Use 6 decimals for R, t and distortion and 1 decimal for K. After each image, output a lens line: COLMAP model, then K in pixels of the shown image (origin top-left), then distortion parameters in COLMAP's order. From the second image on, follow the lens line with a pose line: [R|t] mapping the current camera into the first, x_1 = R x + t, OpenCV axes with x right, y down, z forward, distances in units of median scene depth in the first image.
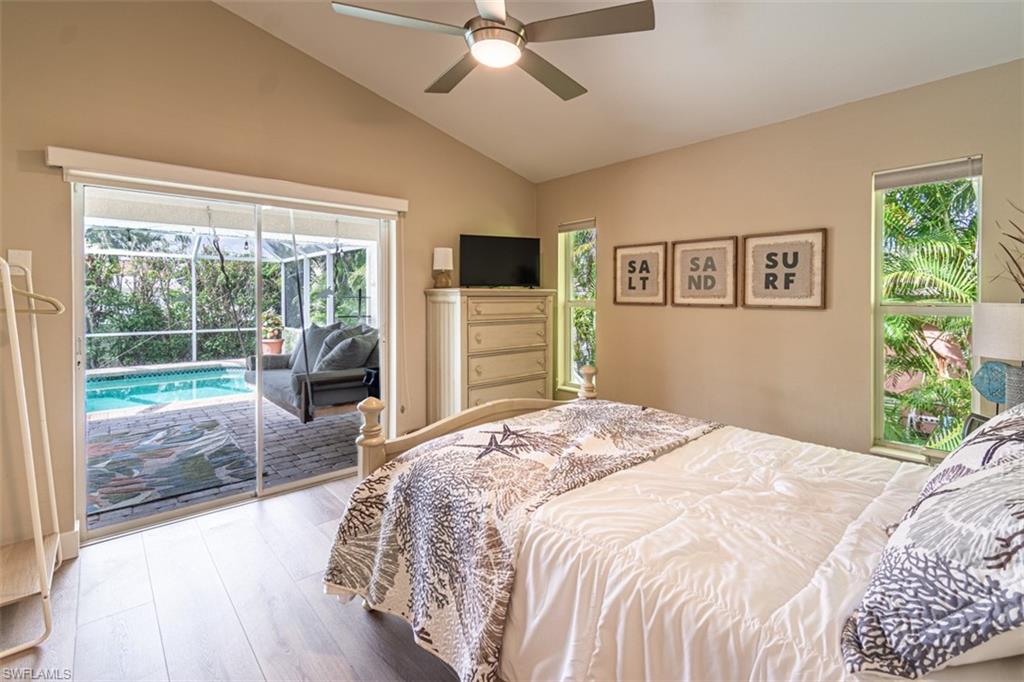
lens RADIAL K [[482.6, 0, 487.8], [0, 482.6, 297.8], [0, 0, 1]] dist [0.001175, -0.000399]
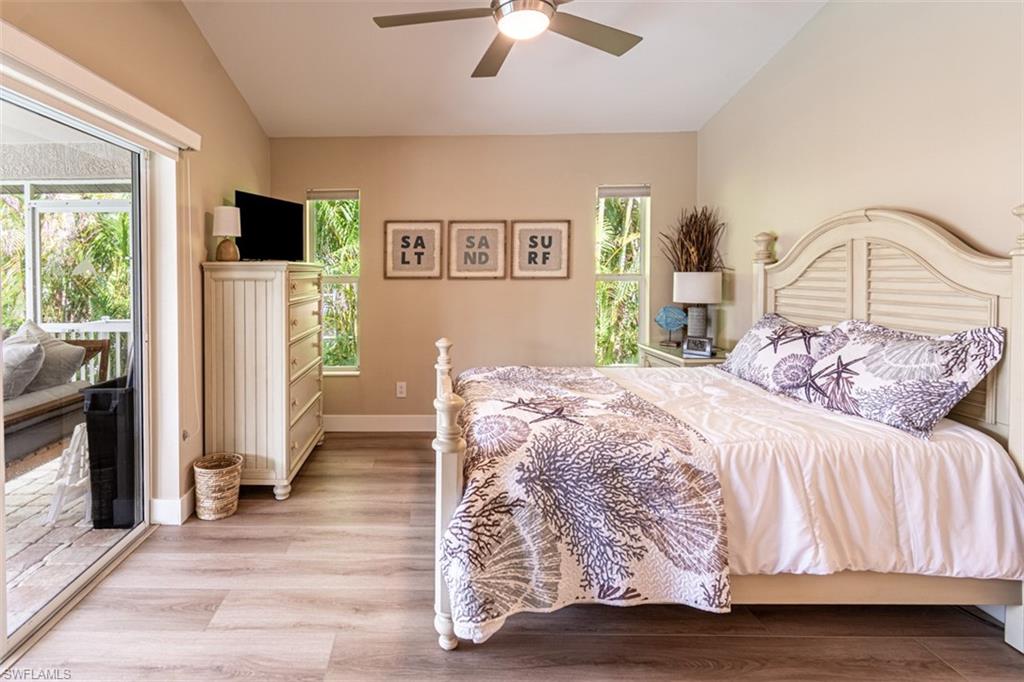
lens RADIAL K [[507.5, 0, 455.1], [0, 507.5, 284.5], [0, 0, 1]] dist [0.000886, -0.000050]
pose [[0.650409, -0.024654, 0.759184, -0.556864], [0.010111, 0.999666, 0.023801, 0.001816], [-0.759517, -0.007805, 0.650441, 0.272139]]
